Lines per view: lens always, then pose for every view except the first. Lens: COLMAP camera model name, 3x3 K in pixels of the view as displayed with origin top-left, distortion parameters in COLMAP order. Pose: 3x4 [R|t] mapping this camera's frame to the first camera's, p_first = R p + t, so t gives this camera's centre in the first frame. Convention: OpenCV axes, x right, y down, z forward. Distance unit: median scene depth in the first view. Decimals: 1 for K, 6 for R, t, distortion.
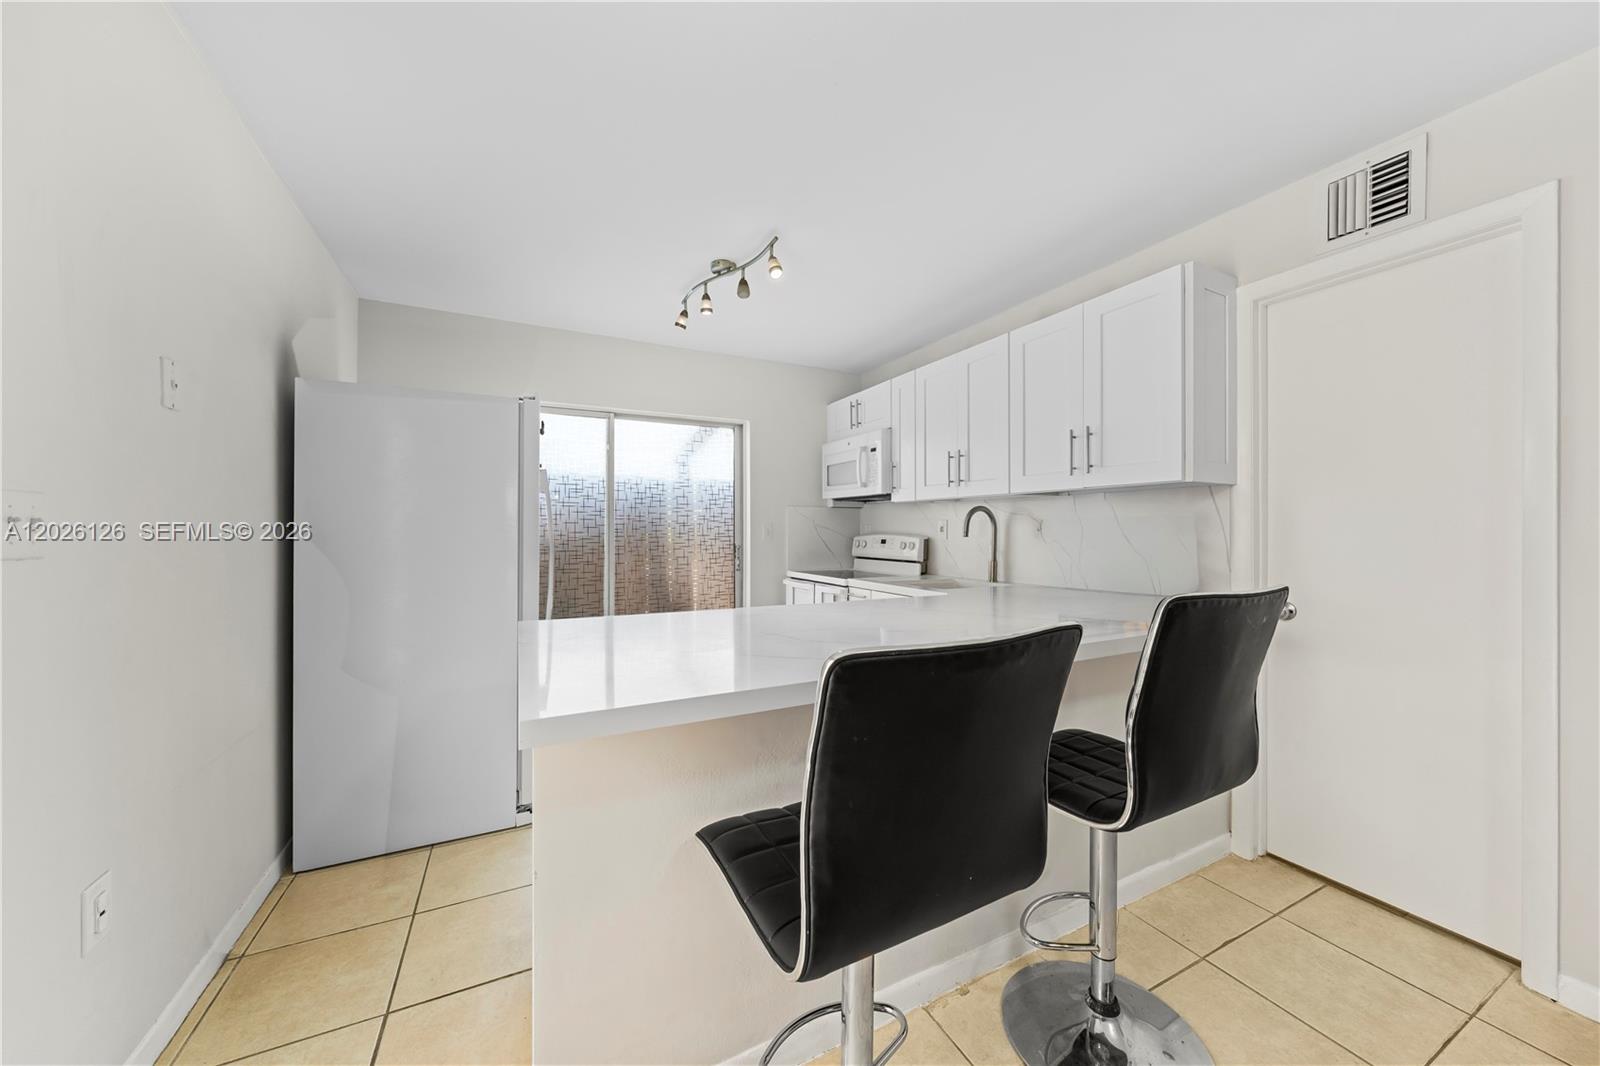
lens RADIAL K [[547.6, 0, 786.4], [0, 547.6, 534.4], [0, 0, 1]] dist [-0.011869, -0.000133]
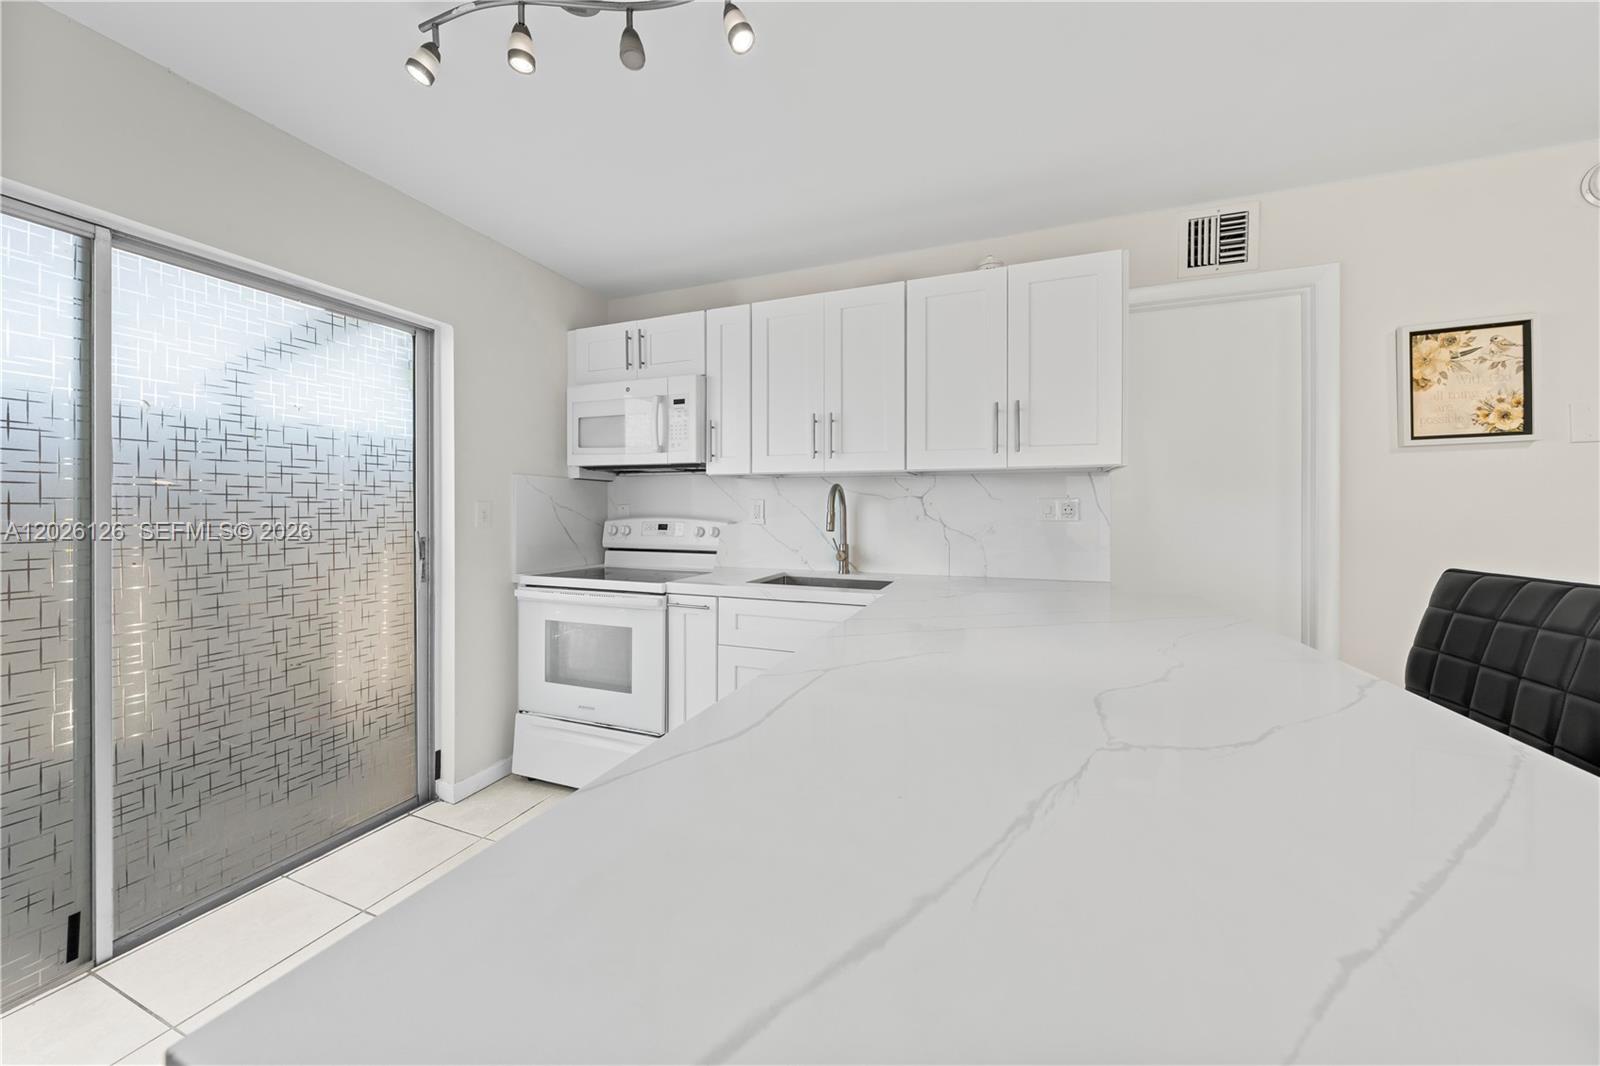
lens RADIAL K [[547.6, 0, 800.7], [0, 547.6, 517.6], [0, 0, 1]] dist [-0.011869, -0.000133]
pose [[0.737202, -0.002923, 0.675667, -0.197408], [0.001626, 0.999995, 0.002552, -0.001823], [-0.675671, -0.000783, 0.737203, 0.327717]]
